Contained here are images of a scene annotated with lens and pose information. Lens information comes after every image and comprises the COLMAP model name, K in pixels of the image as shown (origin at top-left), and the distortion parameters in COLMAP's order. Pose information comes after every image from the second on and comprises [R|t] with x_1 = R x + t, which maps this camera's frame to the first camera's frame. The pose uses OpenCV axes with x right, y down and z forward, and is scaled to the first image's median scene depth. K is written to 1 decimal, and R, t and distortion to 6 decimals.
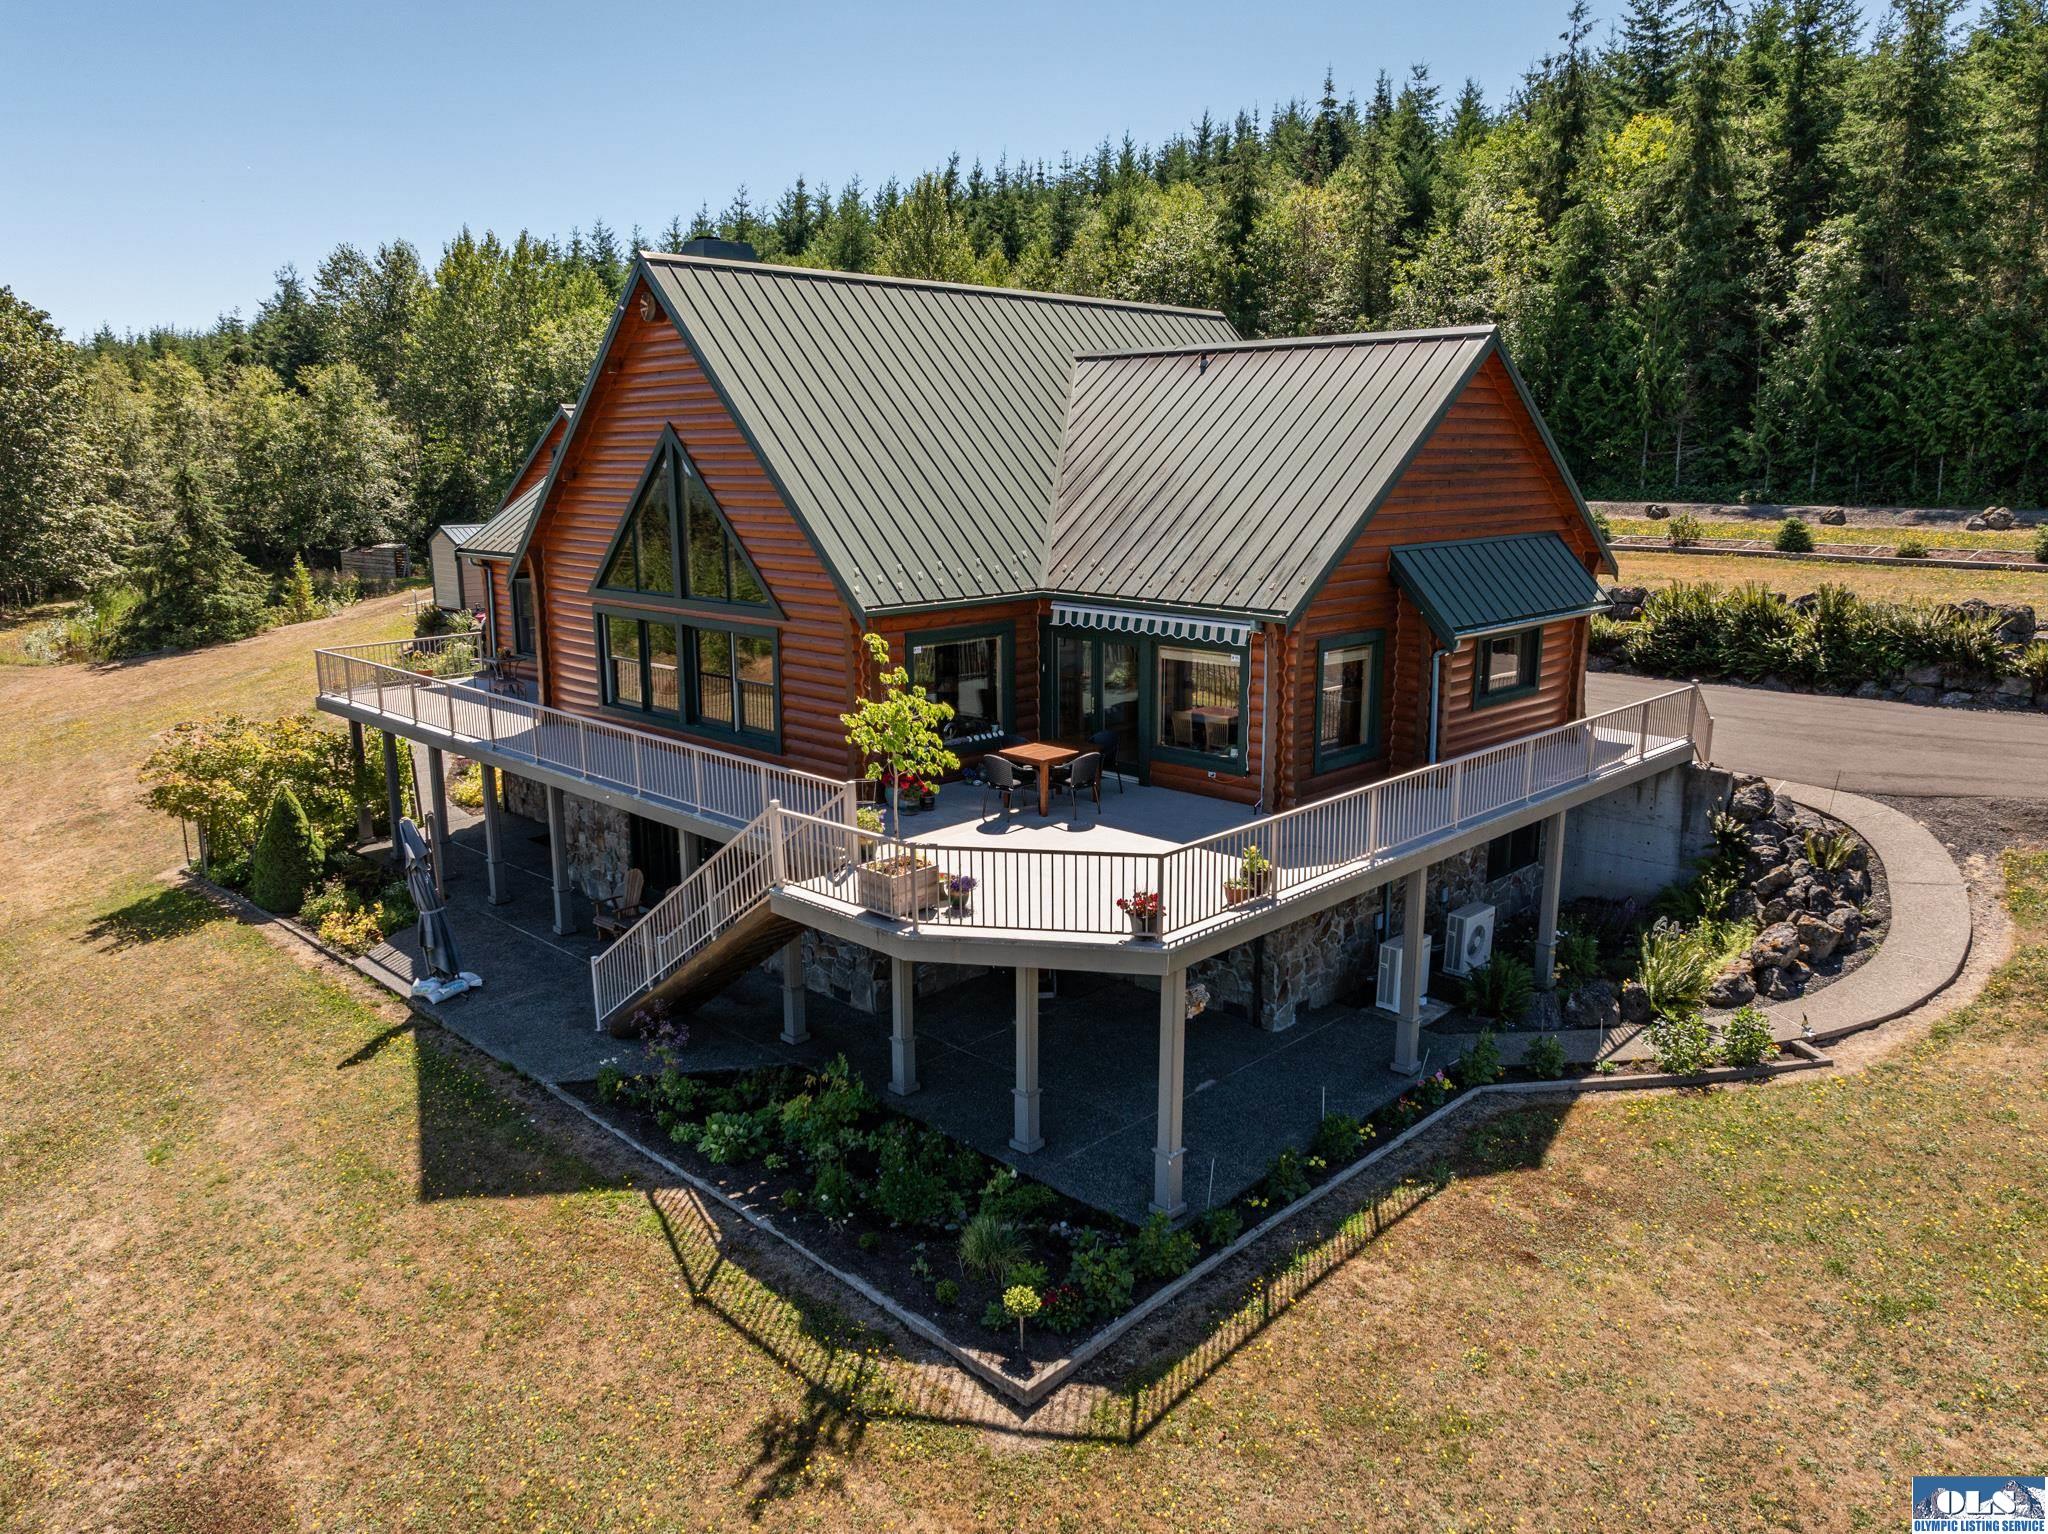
lens RADIAL K [[1434.5, 0, 1024.0], [0, 1434.5, 767.0], [0, 0, 1]] dist [-0.016673, 0.000853]
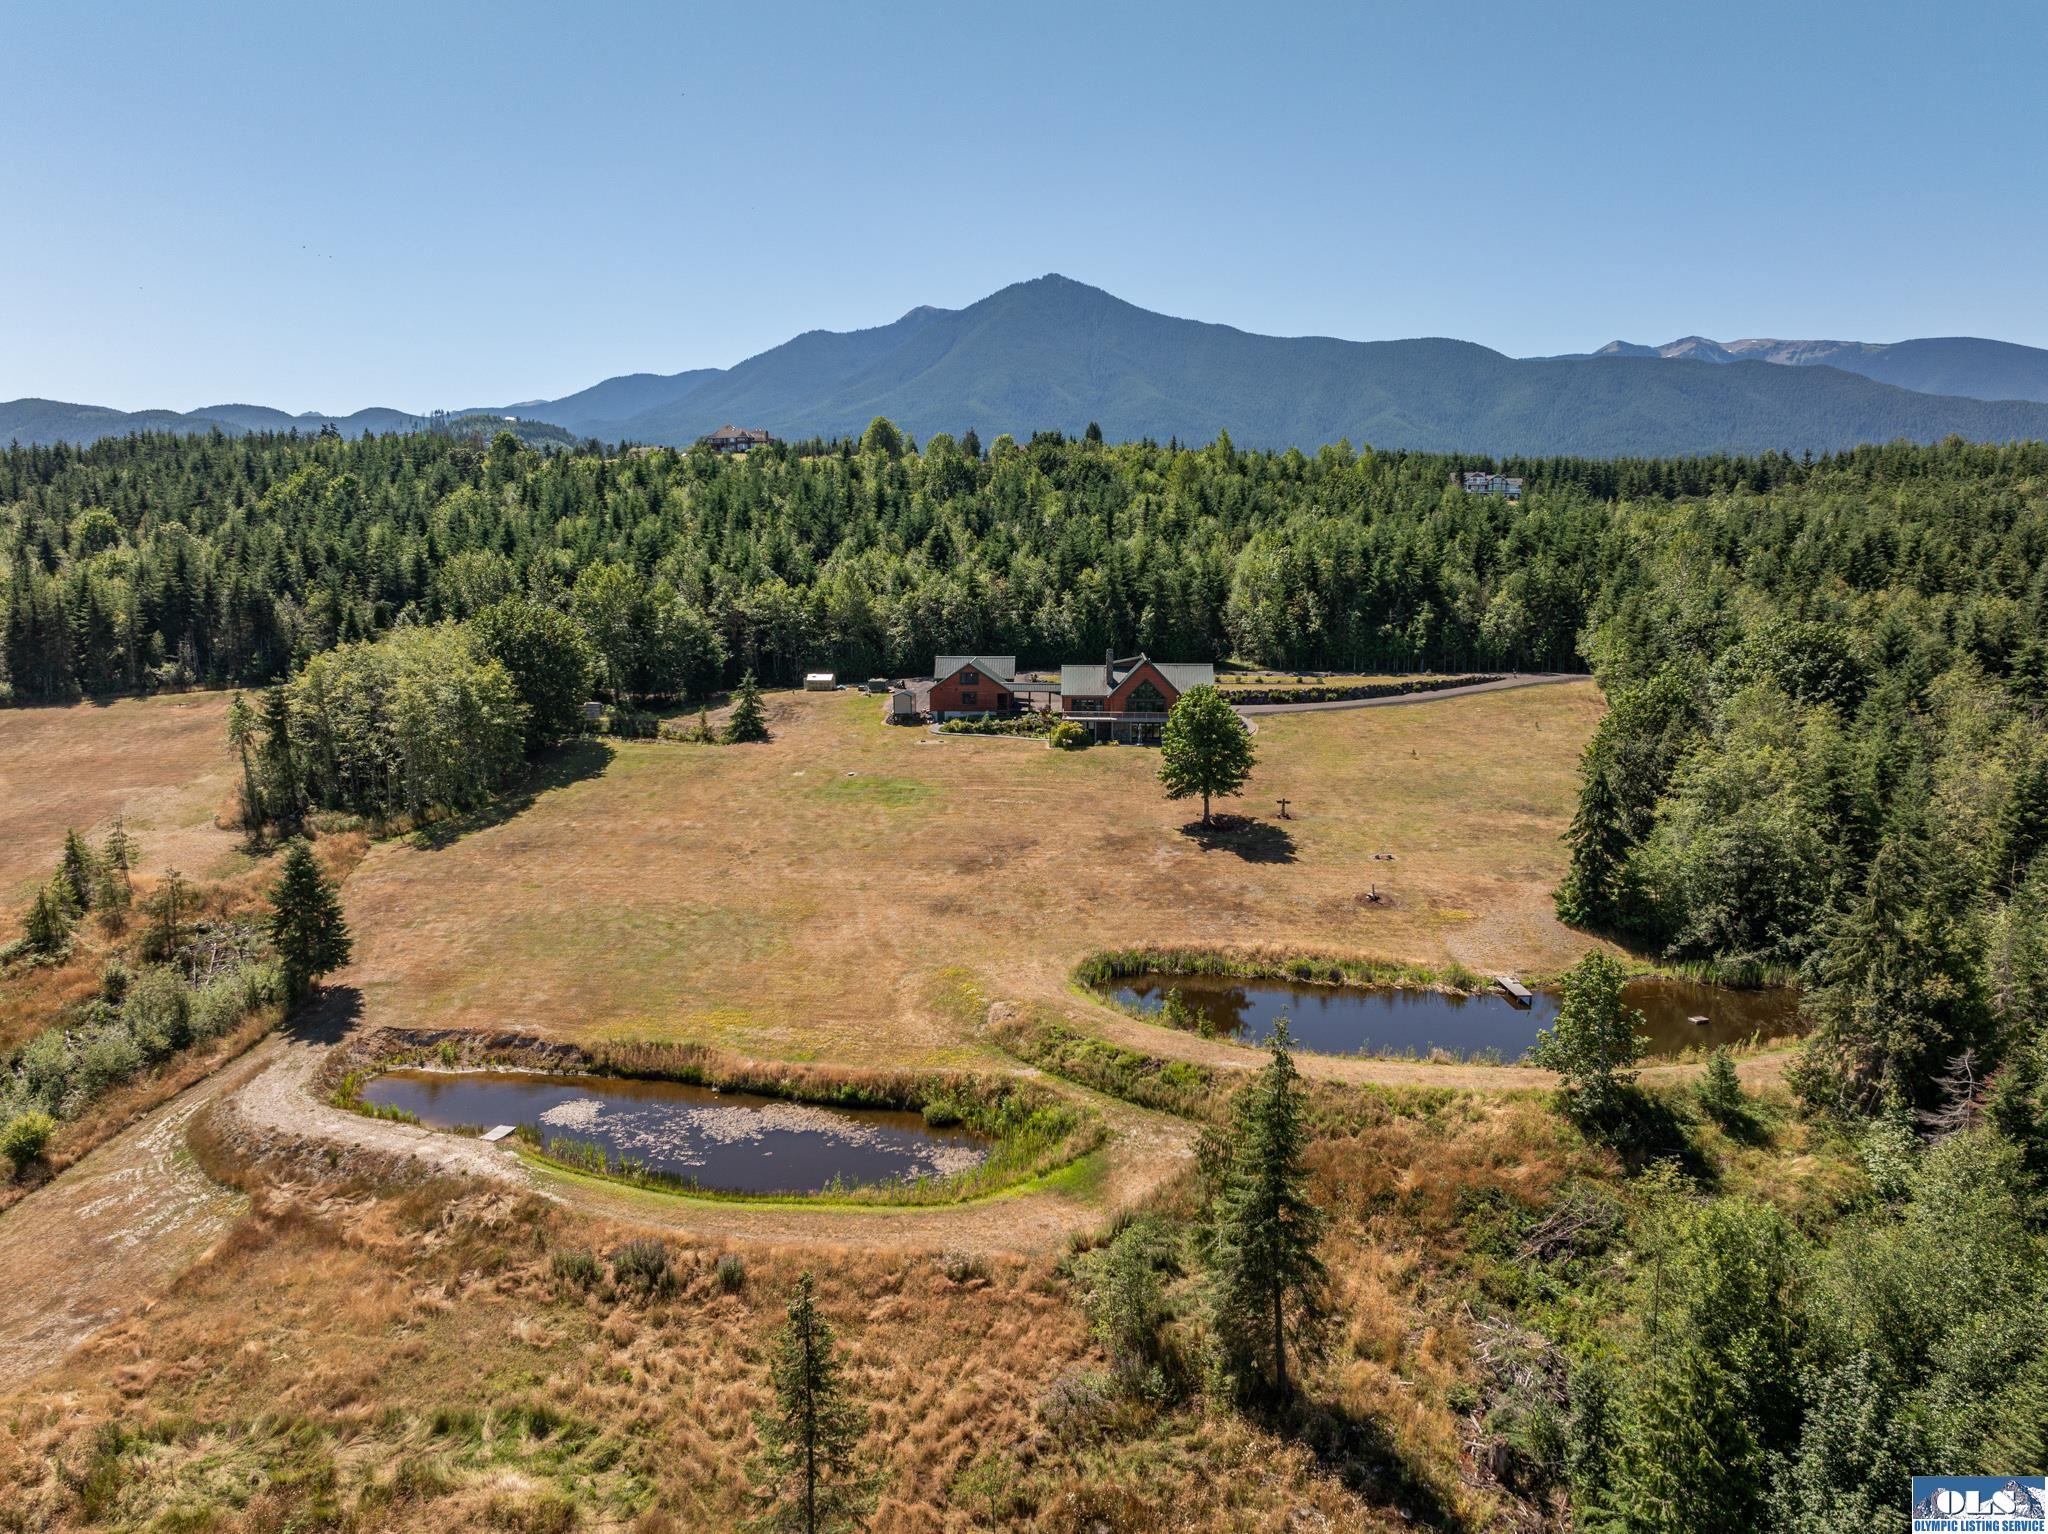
lens RADIAL K [[1519.0, 0, 1024.0], [0, 1519.0, 767.0], [0, 0, 1]] dist [-0.024853, 0.014052]
pose [[0.729185, -0.089380, 0.678454, -7.780370], [0.141374, 0.989722, -0.021559, 0.419918], [-0.669554, 0.111636, 0.734326, -5.682790]]
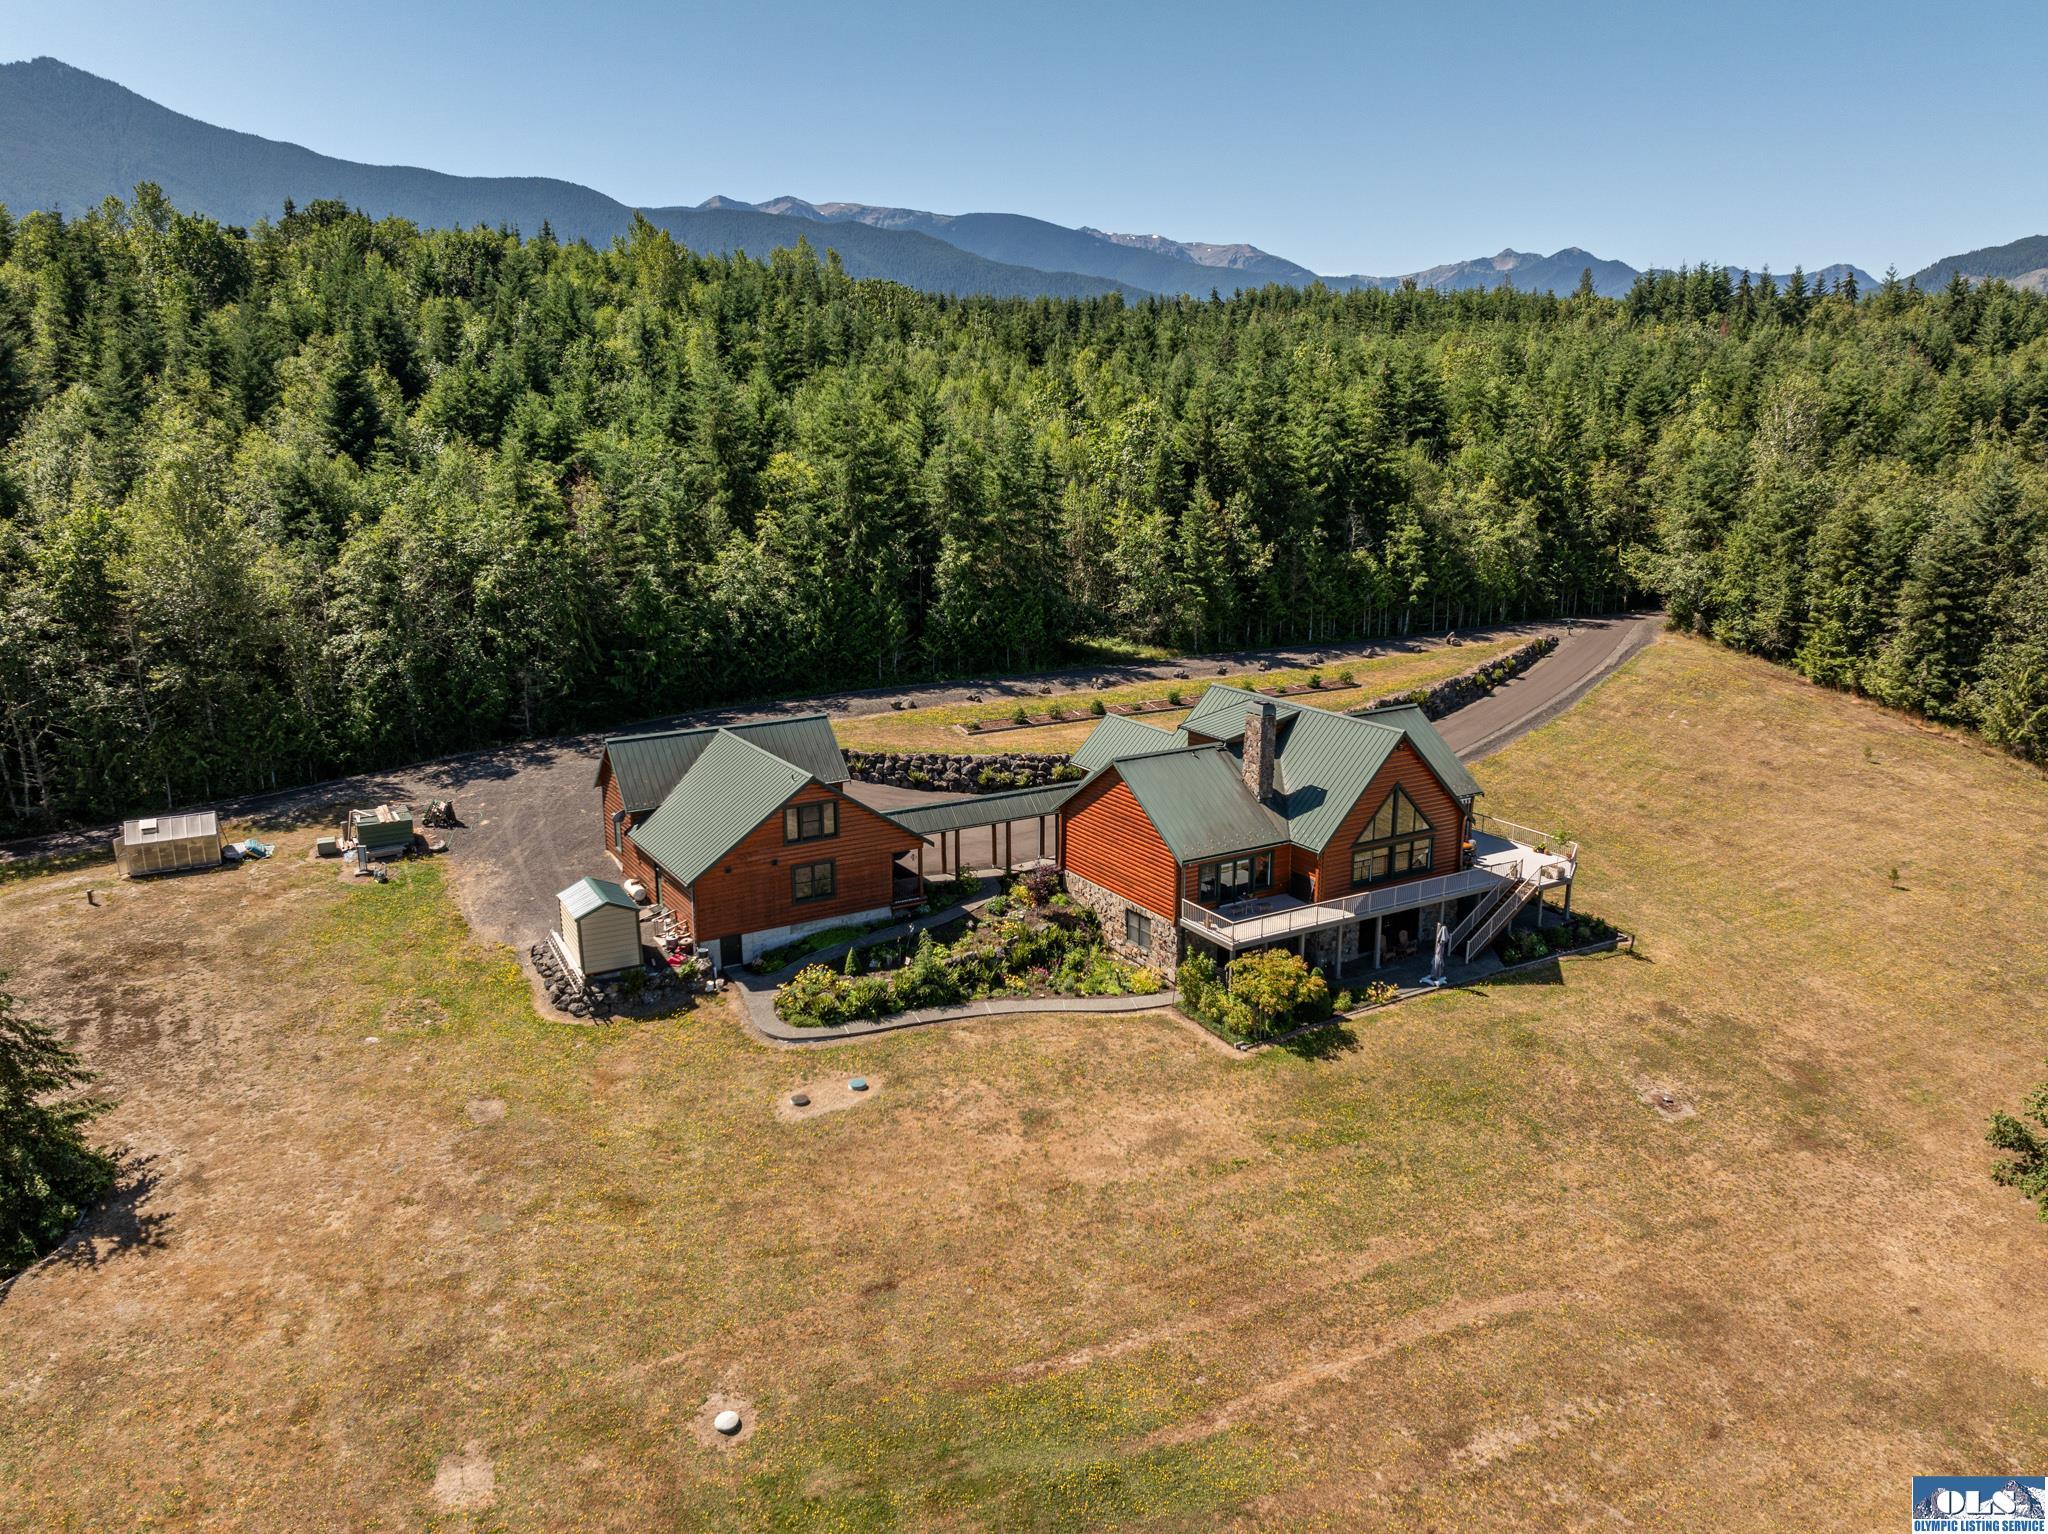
lens RADIAL K [[1519.0, 0, 1024.0], [0, 1519.0, 767.0], [0, 0, 1]] dist [-0.024853, 0.014052]
pose [[0.241081, -0.216260, 0.946103, -3.809414], [0.210689, 0.963270, 0.166497, -1.060431], [-0.947359, 0.159195, 0.277790, 0.949026]]
